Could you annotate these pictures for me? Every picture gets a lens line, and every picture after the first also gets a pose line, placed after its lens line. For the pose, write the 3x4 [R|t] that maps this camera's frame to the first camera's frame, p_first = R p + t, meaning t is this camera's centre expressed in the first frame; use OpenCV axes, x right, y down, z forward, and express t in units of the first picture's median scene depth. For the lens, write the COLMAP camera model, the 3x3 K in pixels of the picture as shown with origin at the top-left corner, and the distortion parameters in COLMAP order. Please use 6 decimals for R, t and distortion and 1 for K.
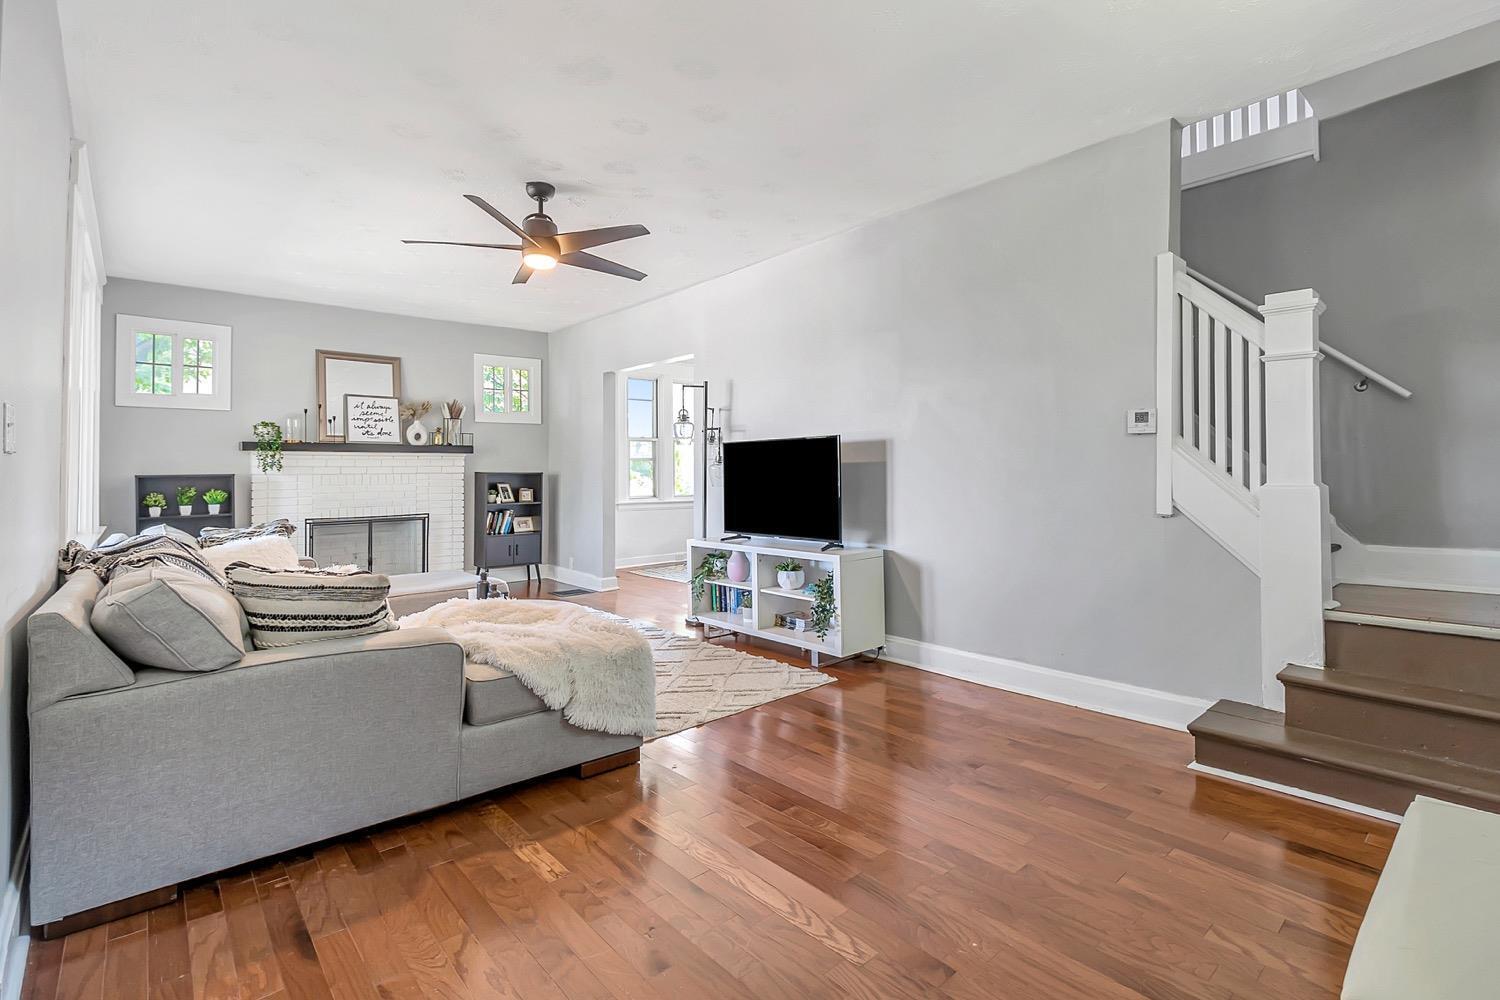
lens RADIAL K [[704.5, 0, 757.1], [0, 704.5, 479.3], [0, 0, 1]] dist [-0.000239, 0.000127]
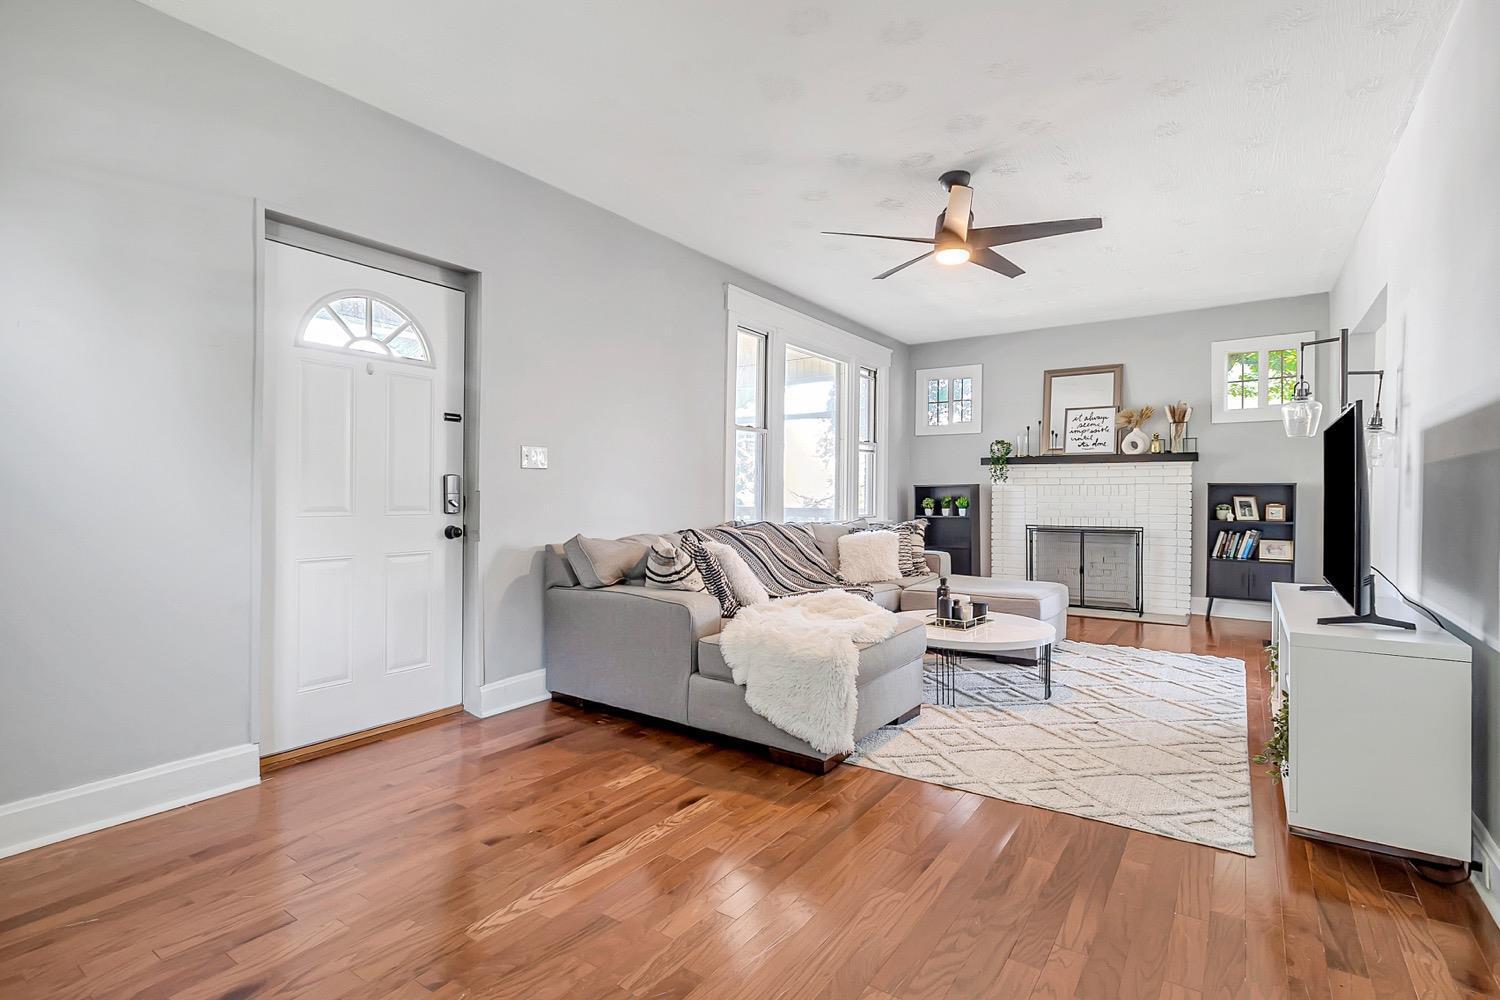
lens RADIAL K [[715.9, 0, 778.6], [0, 715.9, 512.7], [0, 0, 1]] dist [-0.000270, 0.000049]
pose [[0.270866, 0.034584, -0.961996, 0.320571], [-0.013415, 0.999393, 0.032152, 0.005209], [0.962524, 0.004196, 0.271165, 0.289719]]
